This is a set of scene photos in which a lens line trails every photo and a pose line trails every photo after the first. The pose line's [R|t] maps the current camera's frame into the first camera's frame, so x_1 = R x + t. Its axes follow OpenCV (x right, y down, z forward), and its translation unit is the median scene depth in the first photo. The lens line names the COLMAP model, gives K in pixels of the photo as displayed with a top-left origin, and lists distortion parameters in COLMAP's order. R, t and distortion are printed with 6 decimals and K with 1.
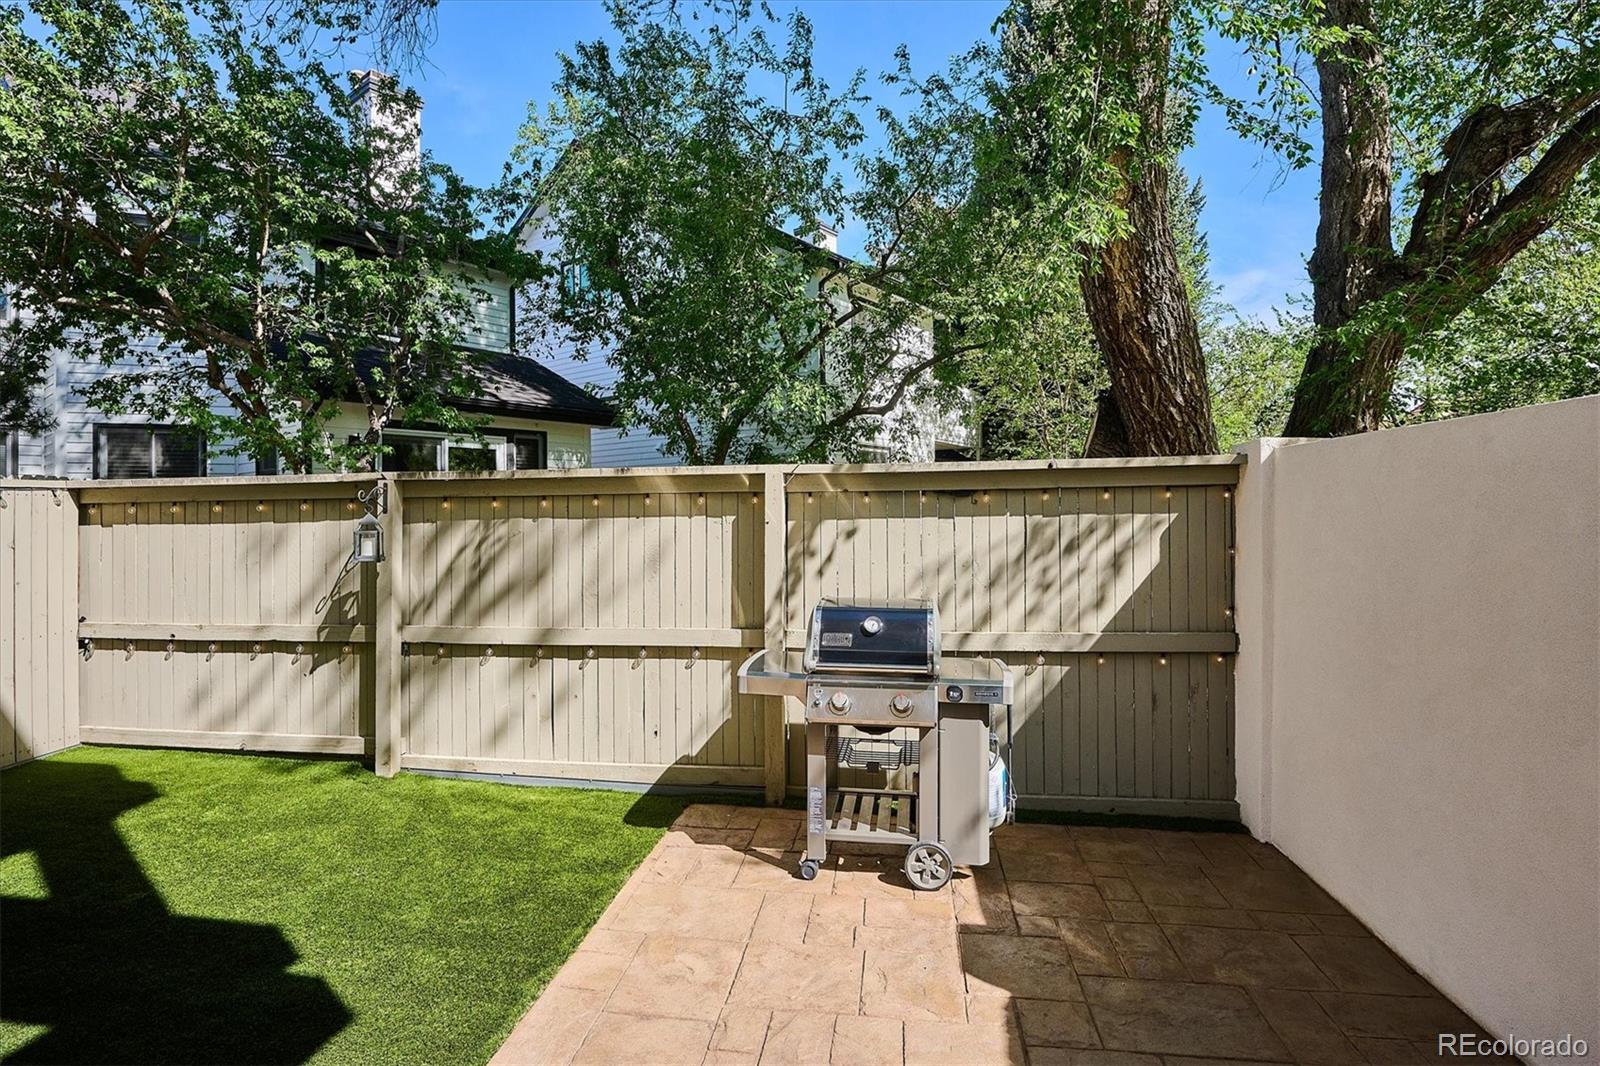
lens RADIAL K [[783.6, 0, 794.2], [0, 783.6, 539.5], [0, 0, 1]] dist [-0.002956, -0.000417]
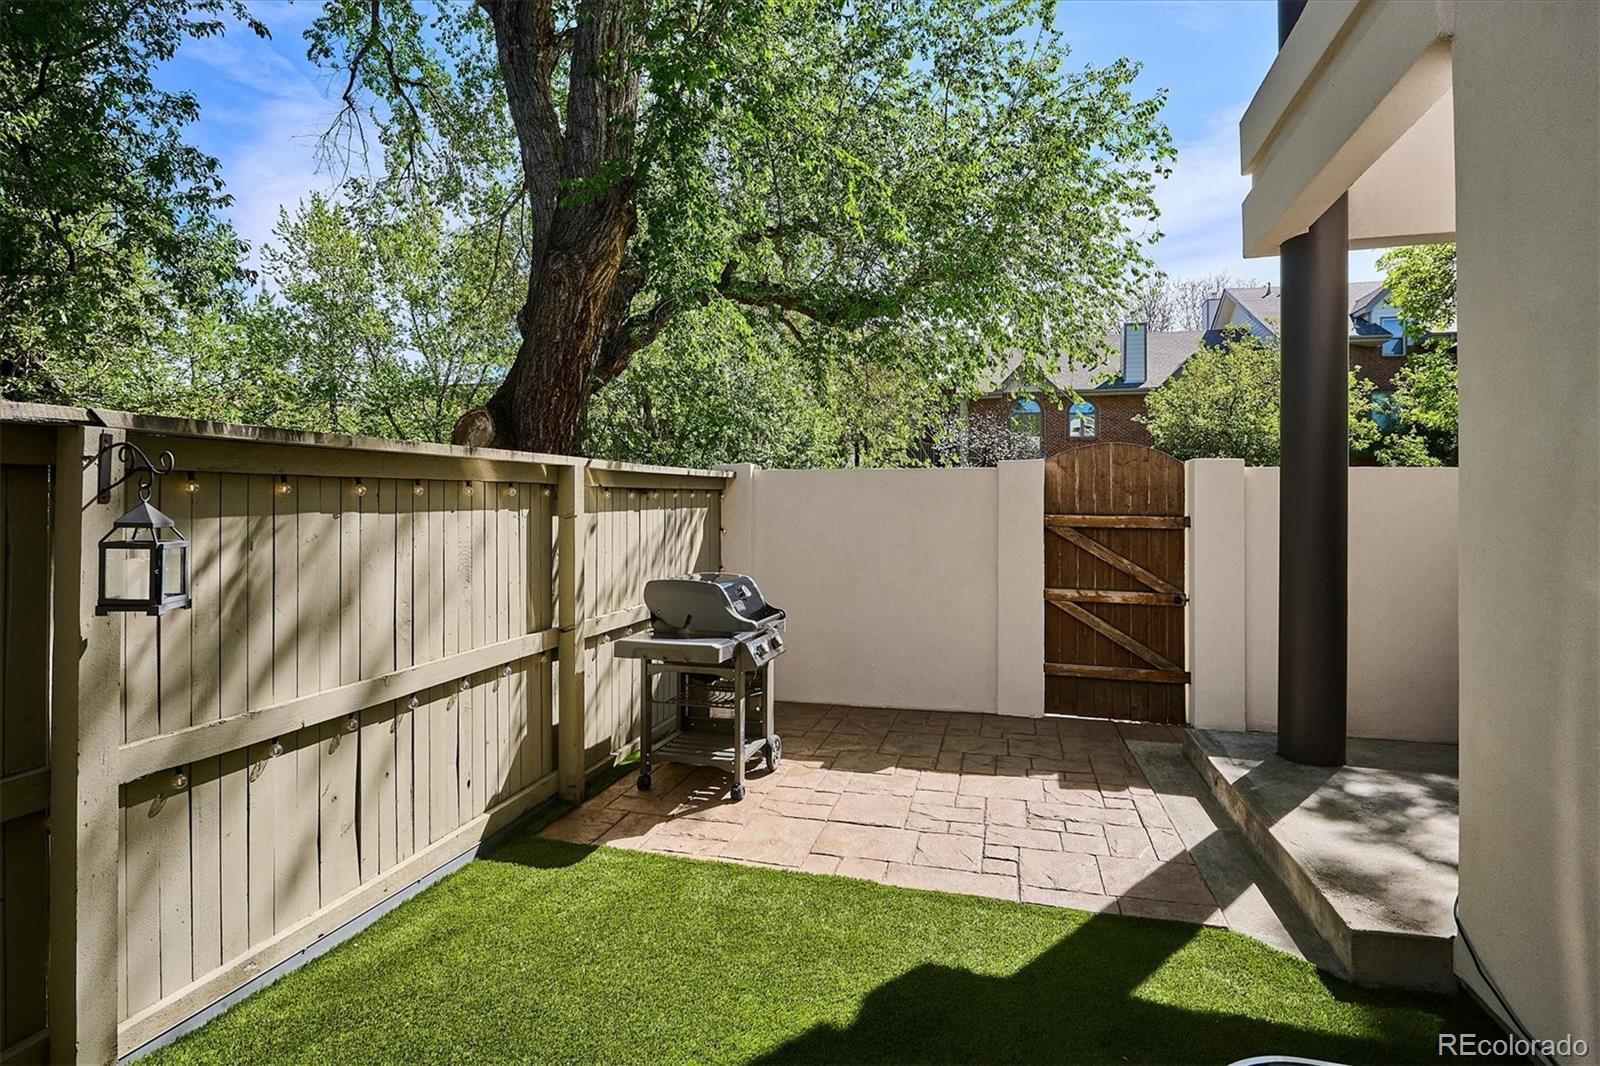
lens RADIAL K [[783.6, 0, 794.2], [0, 783.6, 539.5], [0, 0, 1]] dist [-0.002956, -0.000417]
pose [[0.134602, -0.037205, 0.990201, -0.948303], [0.032386, 0.998926, 0.033130, -0.015416], [-0.990370, 0.027609, 0.135662, 0.583217]]
